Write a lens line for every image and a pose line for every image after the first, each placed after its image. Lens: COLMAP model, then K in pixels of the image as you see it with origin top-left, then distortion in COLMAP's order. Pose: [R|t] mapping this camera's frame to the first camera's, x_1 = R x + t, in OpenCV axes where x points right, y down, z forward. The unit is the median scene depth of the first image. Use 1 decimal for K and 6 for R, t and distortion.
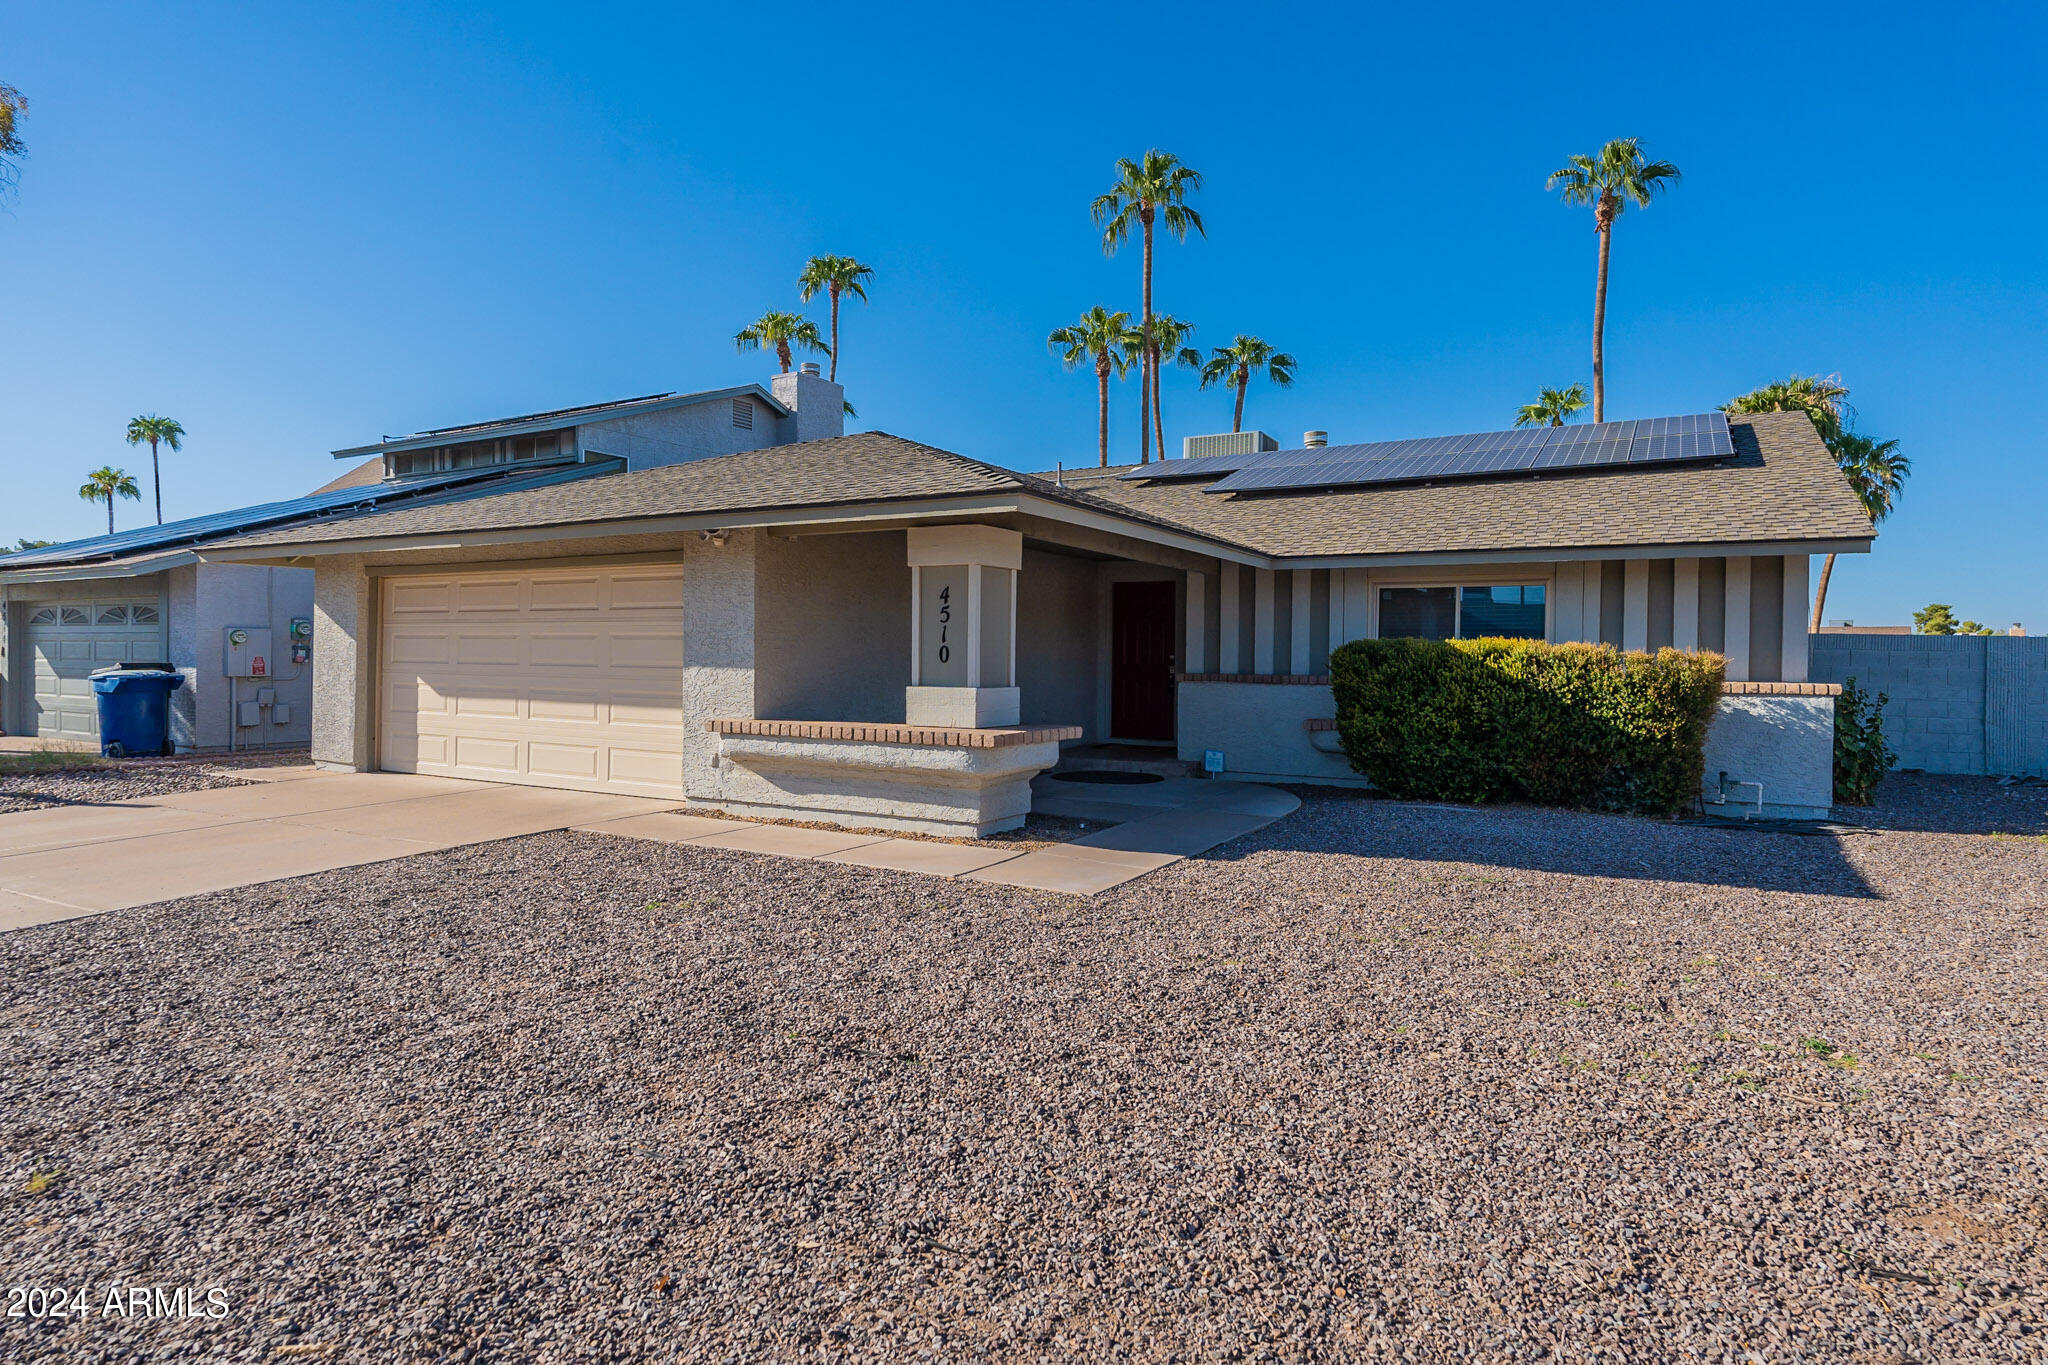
lens RADIAL K [[1112.4, 0, 1026.6], [0, 1112.4, 674.7], [0, 0, 1]] dist [0.001298, 0.001481]
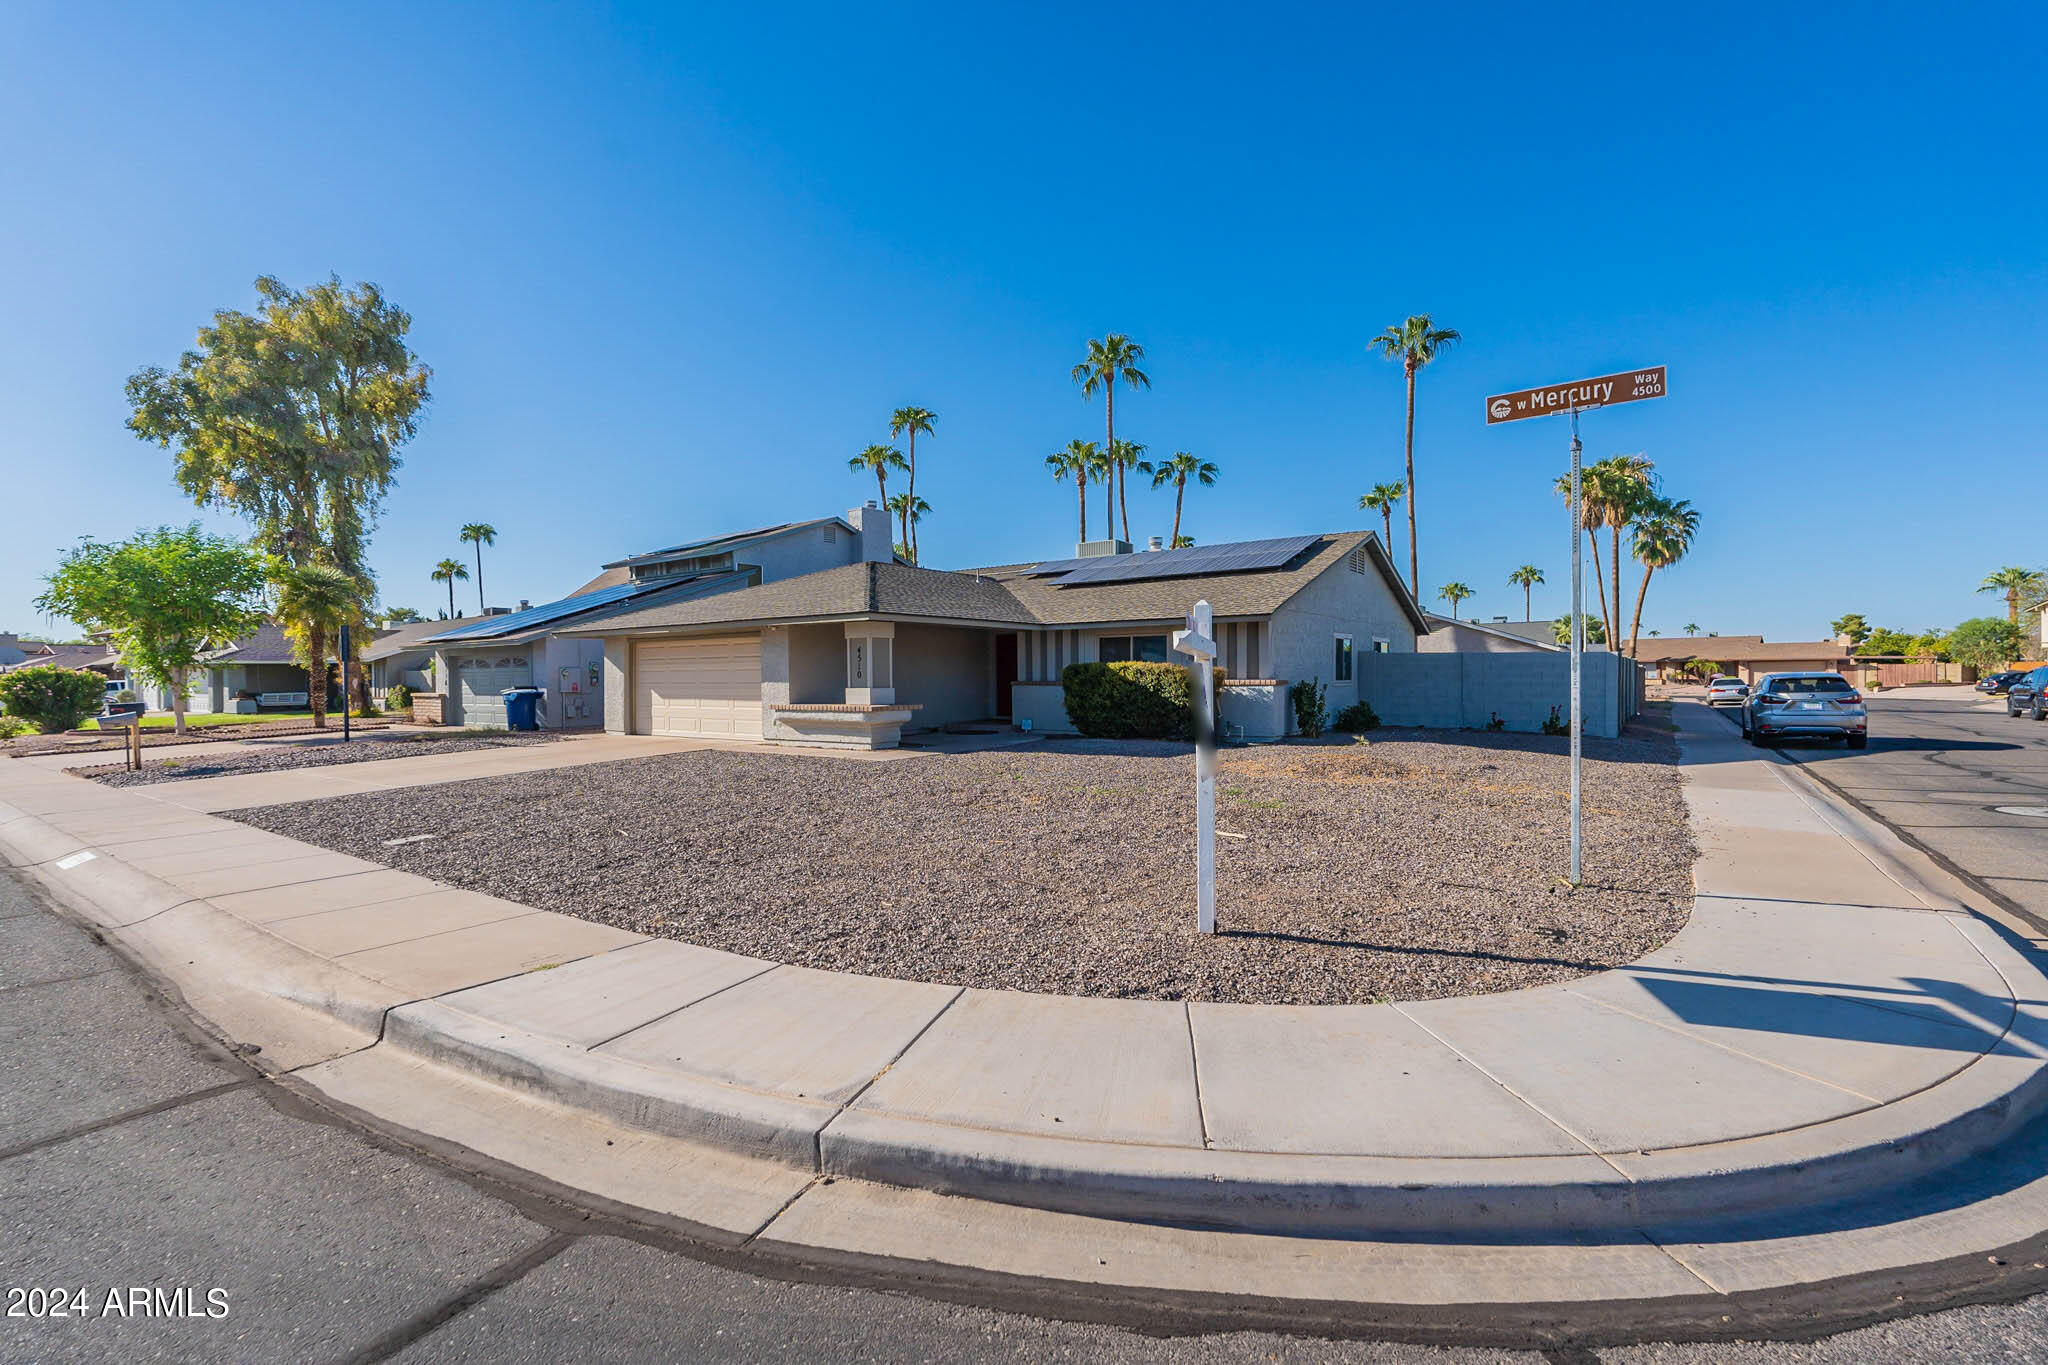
lens RADIAL K [[898.3, 0, 1021.3], [0, 898.3, 684.4], [0, 0, 1]] dist [0.000460, -0.000085]
pose [[0.994162, -0.019363, -0.106149, 0.282043], [0.018834, 0.999805, -0.005982, 0.012279], [0.106244, 0.003948, 0.994332, -0.527777]]
